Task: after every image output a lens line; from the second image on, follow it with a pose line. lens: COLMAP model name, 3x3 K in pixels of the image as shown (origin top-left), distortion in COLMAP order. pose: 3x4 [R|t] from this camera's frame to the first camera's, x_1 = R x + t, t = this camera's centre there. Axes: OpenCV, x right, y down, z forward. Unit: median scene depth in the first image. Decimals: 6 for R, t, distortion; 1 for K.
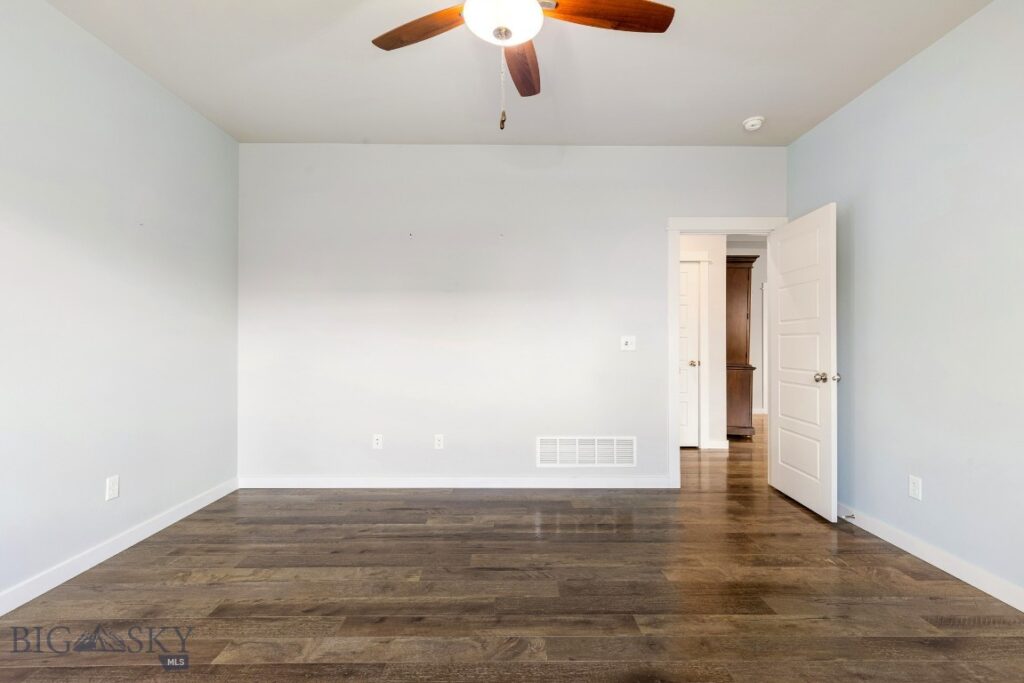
lens RADIAL K [[462.1, 0, 512.0], [0, 462.1, 341.5], [0, 0, 1]] dist [0.008415, -0.000156]
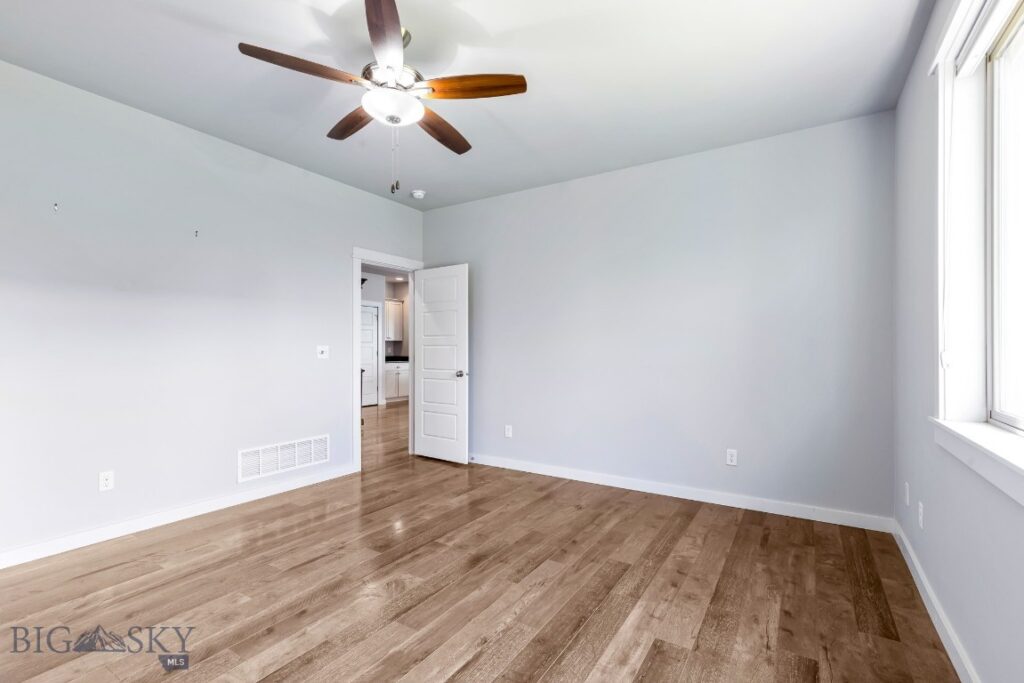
lens RADIAL K [[461.0, 0, 514.4], [0, 461.0, 344.9], [0, 0, 1]] dist [0.011068, 0.000423]
pose [[0.546814, 0.004944, 0.837240, -0.565771], [-0.003310, 0.999988, -0.003743, -0.014719], [-0.837248, -0.000725, 0.546823, -0.001794]]
